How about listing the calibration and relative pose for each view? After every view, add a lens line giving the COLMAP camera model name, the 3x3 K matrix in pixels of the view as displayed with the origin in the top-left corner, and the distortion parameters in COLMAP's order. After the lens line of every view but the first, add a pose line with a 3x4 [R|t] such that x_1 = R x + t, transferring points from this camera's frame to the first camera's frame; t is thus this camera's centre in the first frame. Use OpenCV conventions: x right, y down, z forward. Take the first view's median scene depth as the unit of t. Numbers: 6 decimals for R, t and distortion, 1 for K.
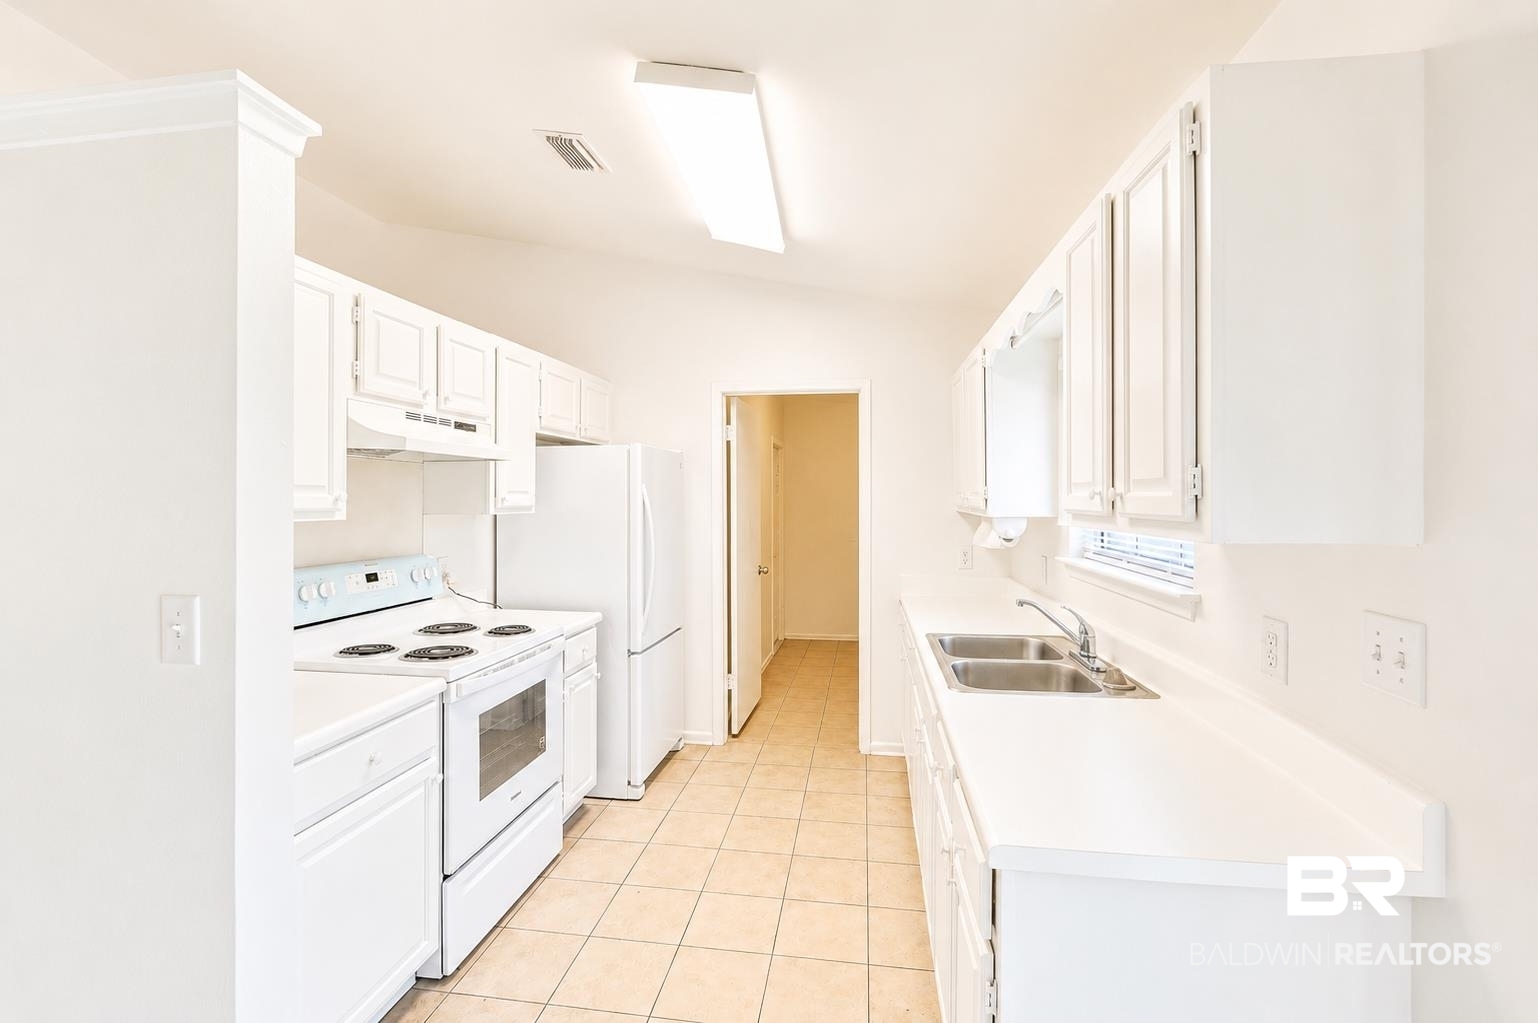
lens RADIAL K [[694.8, 0, 745.3], [0, 694.8, 500.6], [0, 0, 1]] dist [0.023198, 0.000224]
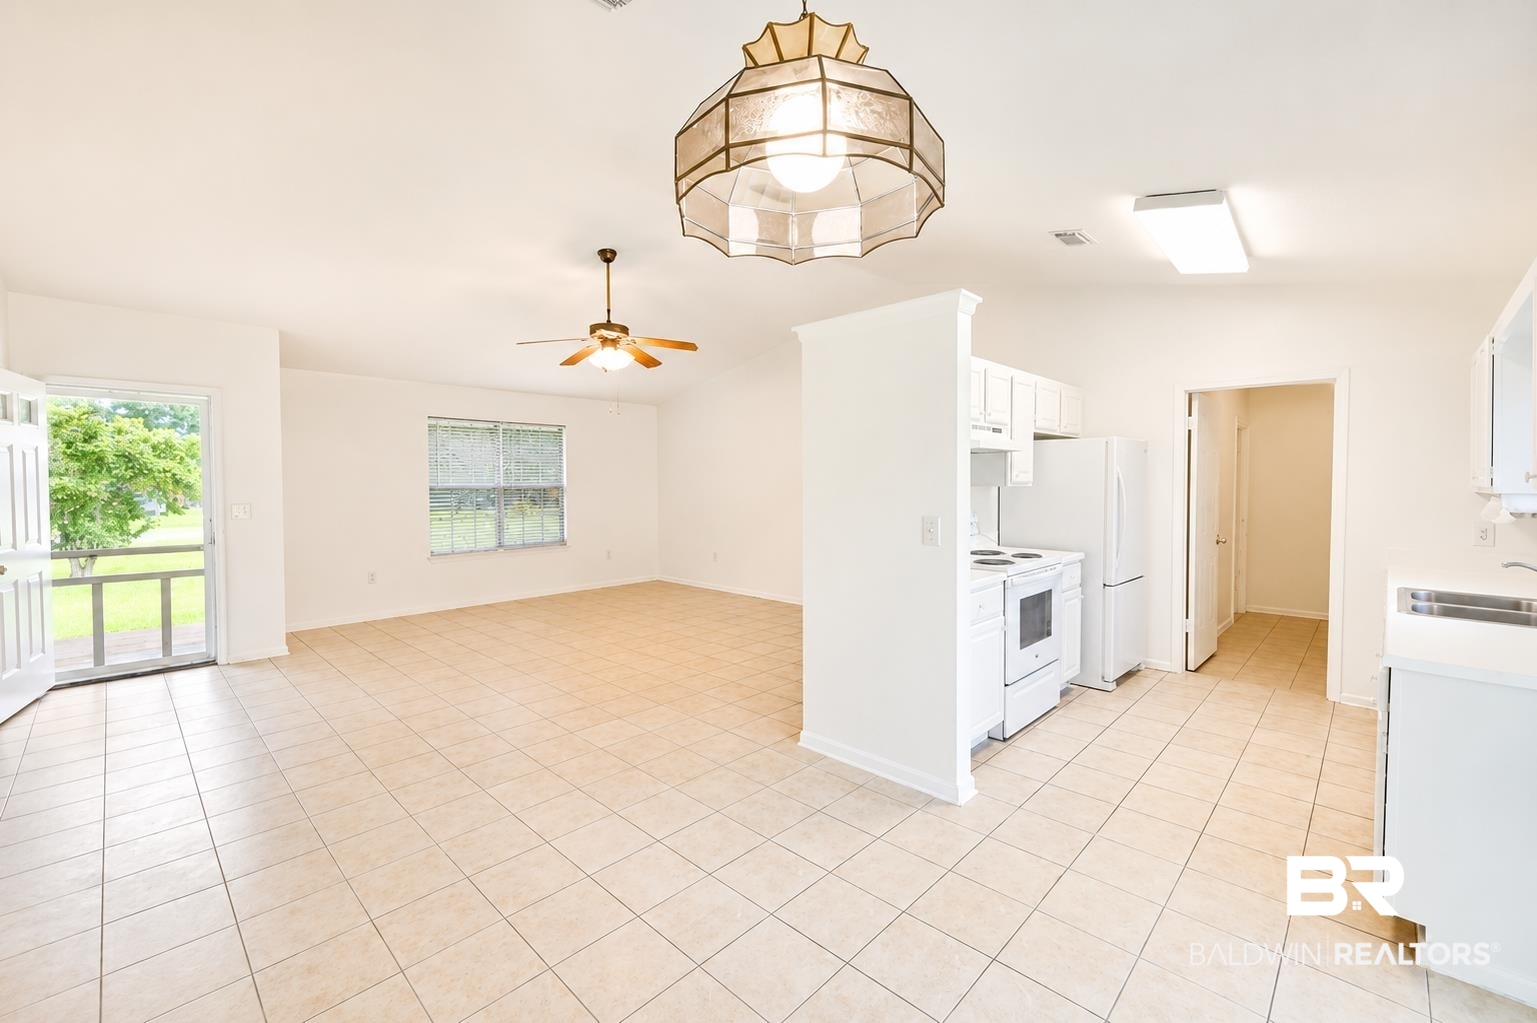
lens RADIAL K [[617.7, 0, 774.5], [0, 617.7, 501.8], [0, 0, 1]] dist [-0.010105, -0.000348]
pose [[0.826199, 0.016114, -0.563148, -0.024462], [-0.002868, 0.999698, 0.024397, 0.024431], [0.563372, -0.018542, 0.825996, -0.444905]]
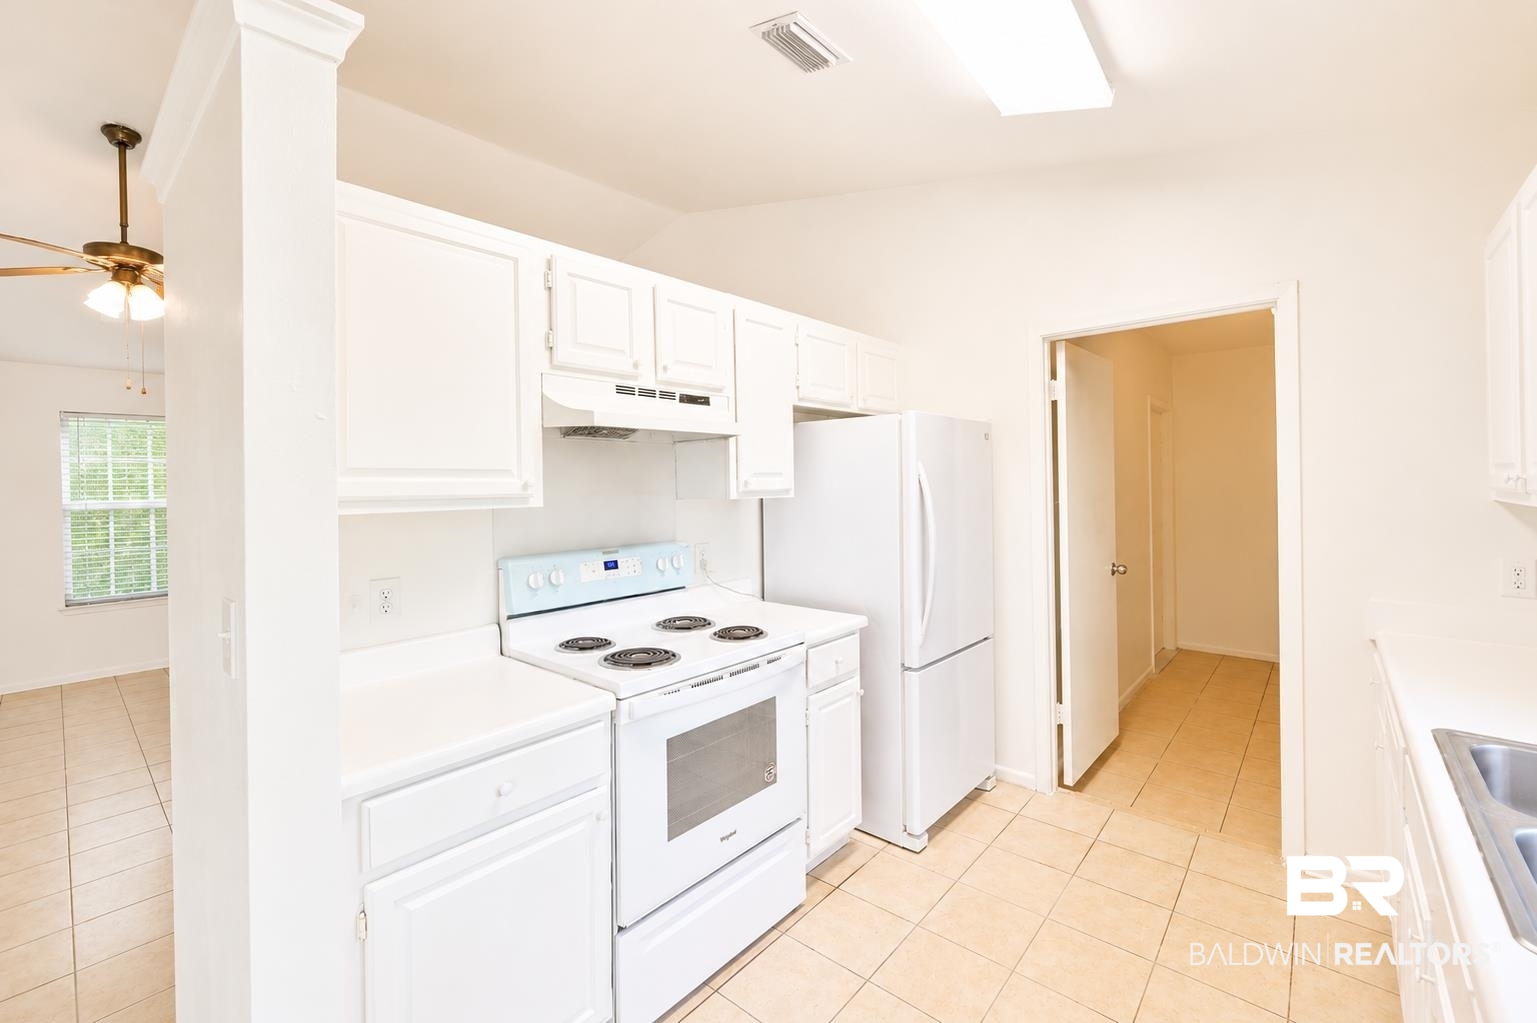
lens RADIAL K [[617.7, 0, 769.5], [0, 617.7, 496.1], [0, 0, 1]] dist [-0.010105, -0.000348]
pose [[0.852174, -0.011363, -0.523135, 0.087843], [0.019389, 0.999763, 0.009867, 0.010600], [0.522899, -0.018552, 0.852193, 0.362736]]
